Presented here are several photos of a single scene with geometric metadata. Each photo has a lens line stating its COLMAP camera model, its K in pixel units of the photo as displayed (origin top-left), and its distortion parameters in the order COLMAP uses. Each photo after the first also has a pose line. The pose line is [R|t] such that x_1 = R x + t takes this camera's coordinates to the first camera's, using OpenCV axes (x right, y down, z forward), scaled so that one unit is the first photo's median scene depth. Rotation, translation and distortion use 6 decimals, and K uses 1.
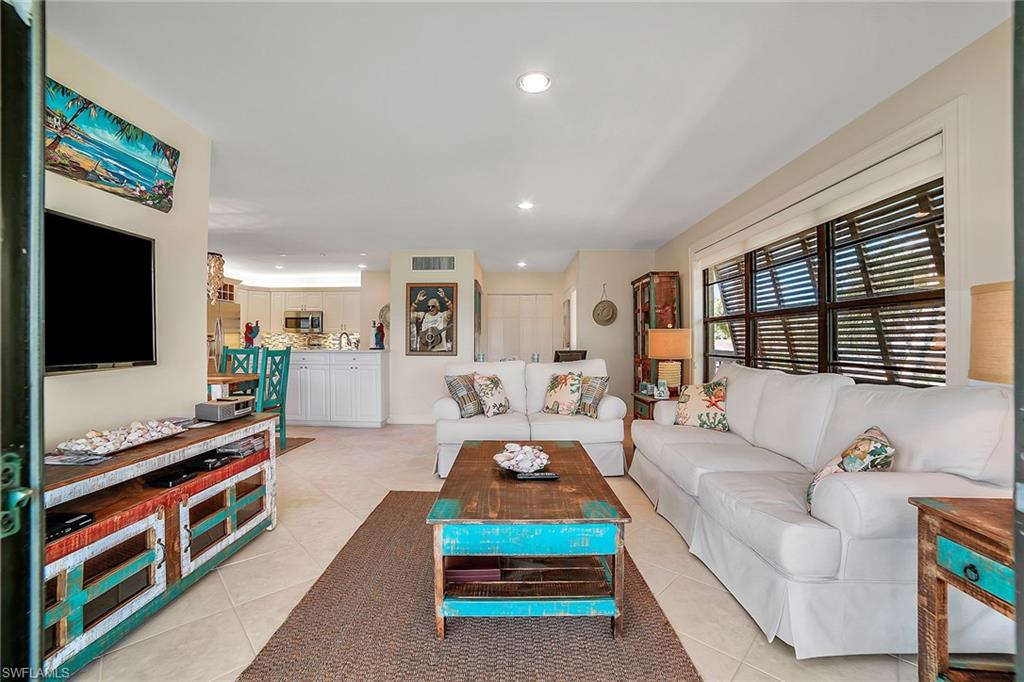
lens RADIAL K [[421.9, 0, 512.0], [0, 421.9, 341.0], [0, 0, 1]] dist [-0.108974, 0.036929]
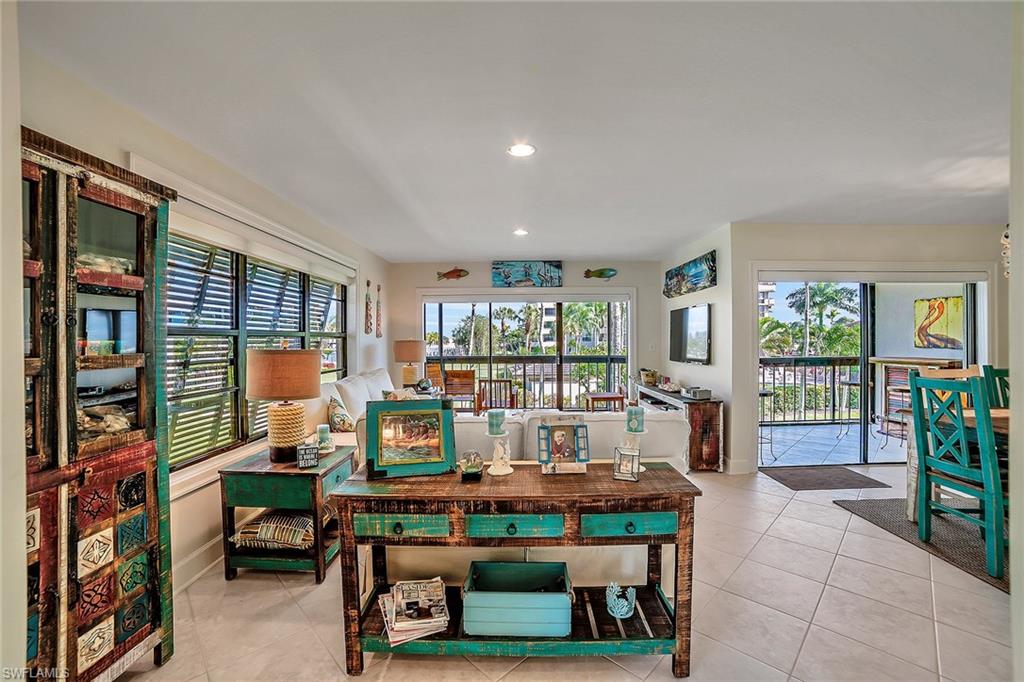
lens RADIAL K [[421.9, 0, 512.0], [0, 421.9, 341.0], [0, 0, 1]] dist [-0.108974, 0.036929]
pose [[-0.999936, 0.009527, 0.006078, 0.062846], [0.009540, 0.999952, 0.002046, -0.051948], [-0.006058, 0.002104, -0.999979, 2.054114]]
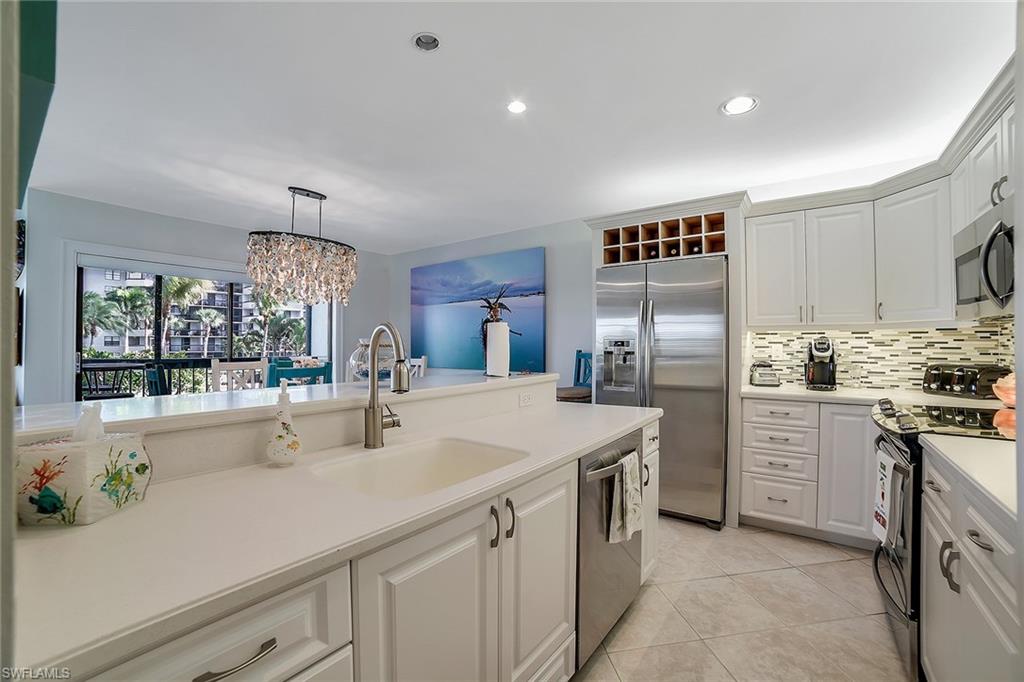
lens RADIAL K [[421.9, 0, 512.0], [0, 421.9, 341.0], [0, 0, 1]] dist [-0.108974, 0.036929]
pose [[-0.592618, -0.005235, -0.805466, -0.544633], [0.000715, 0.999975, -0.007025, -0.022777], [0.805483, -0.004739, -0.592600, 2.326432]]
